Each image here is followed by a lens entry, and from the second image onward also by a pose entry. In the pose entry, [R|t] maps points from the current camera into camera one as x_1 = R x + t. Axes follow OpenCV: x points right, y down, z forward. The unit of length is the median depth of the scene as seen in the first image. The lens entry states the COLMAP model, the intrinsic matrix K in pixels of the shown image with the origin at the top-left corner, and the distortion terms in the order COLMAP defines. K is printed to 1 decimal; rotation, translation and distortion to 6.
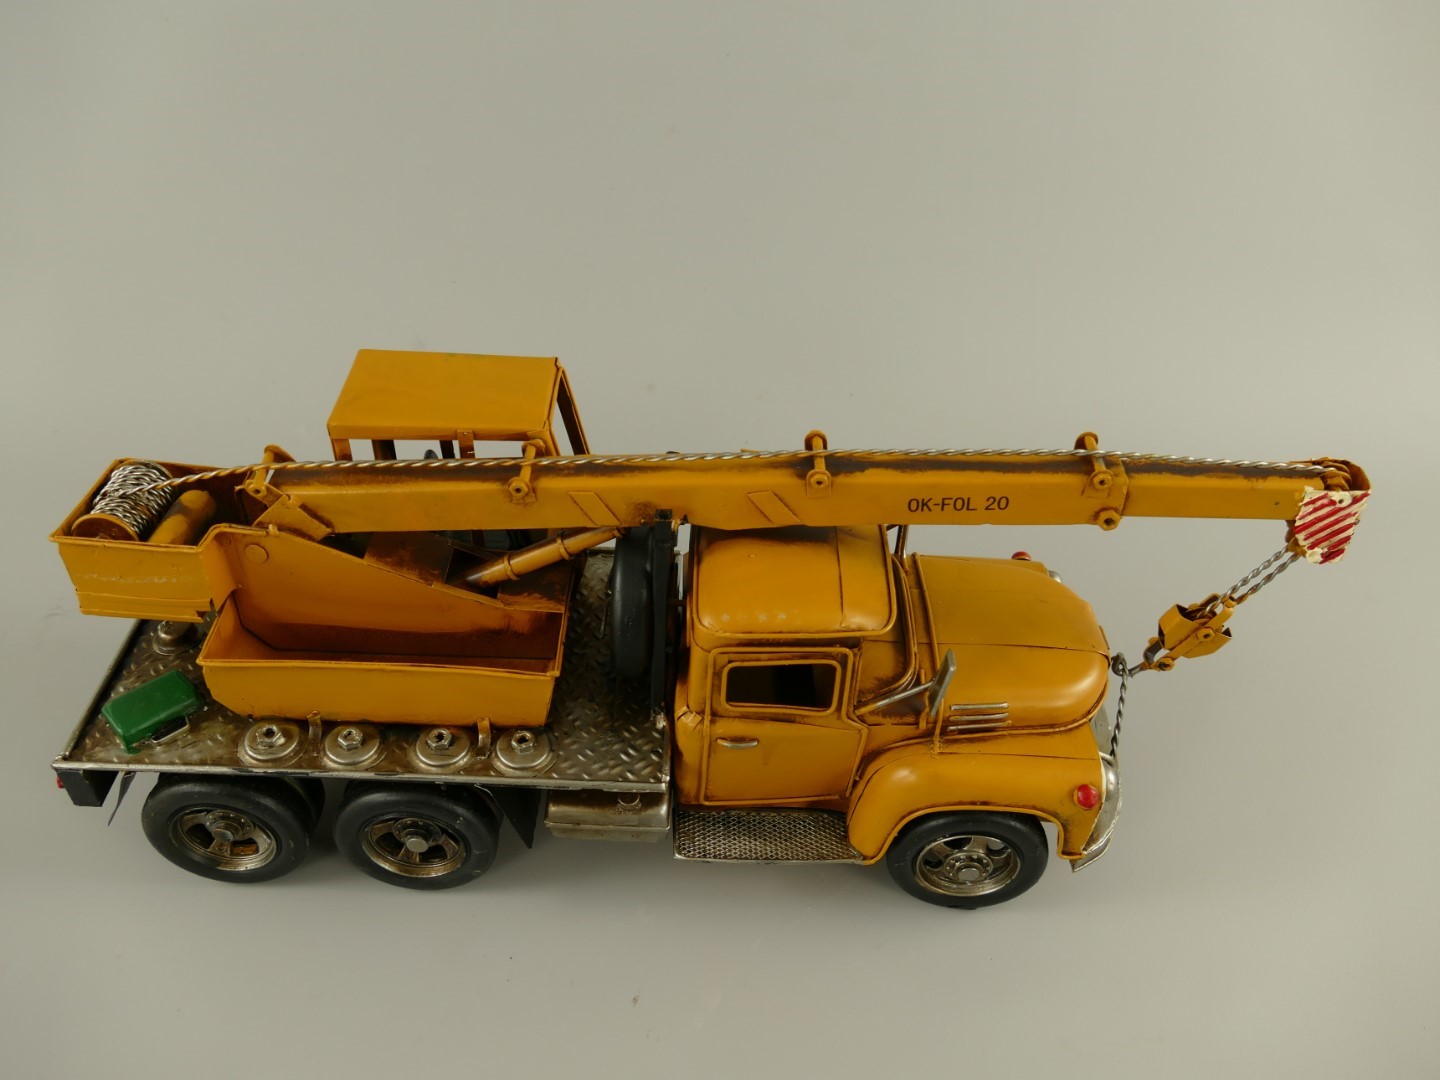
lens RADIAL K [[1242.1, 0, 720.0], [0, 1242.1, 540.0], [0, 0, 1]] dist [0.002711, 0.131123]
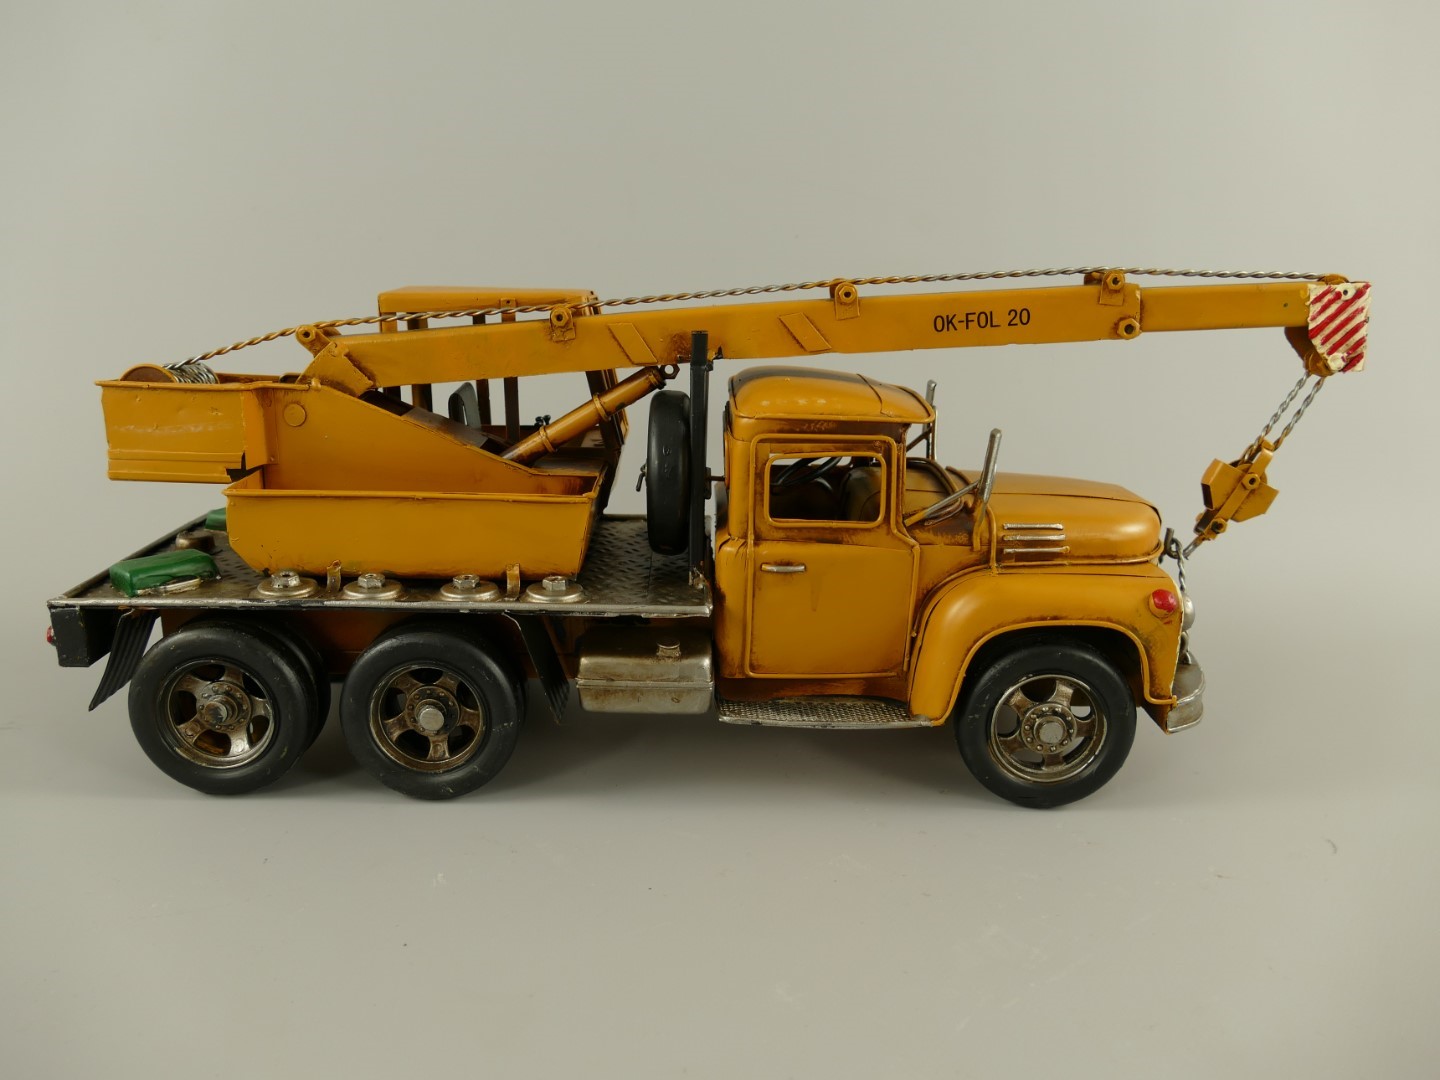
lens RADIAL K [[1242.1, 0, 720.0], [0, 1242.1, 540.0], [0, 0, 1]] dist [0.002711, 0.131123]
pose [[0.999224, -0.034605, 0.018837, -0.051412], [0.039399, 0.879471, -0.474318, 0.592992], [-0.000152, 0.474692, 0.880152, 0.162568]]
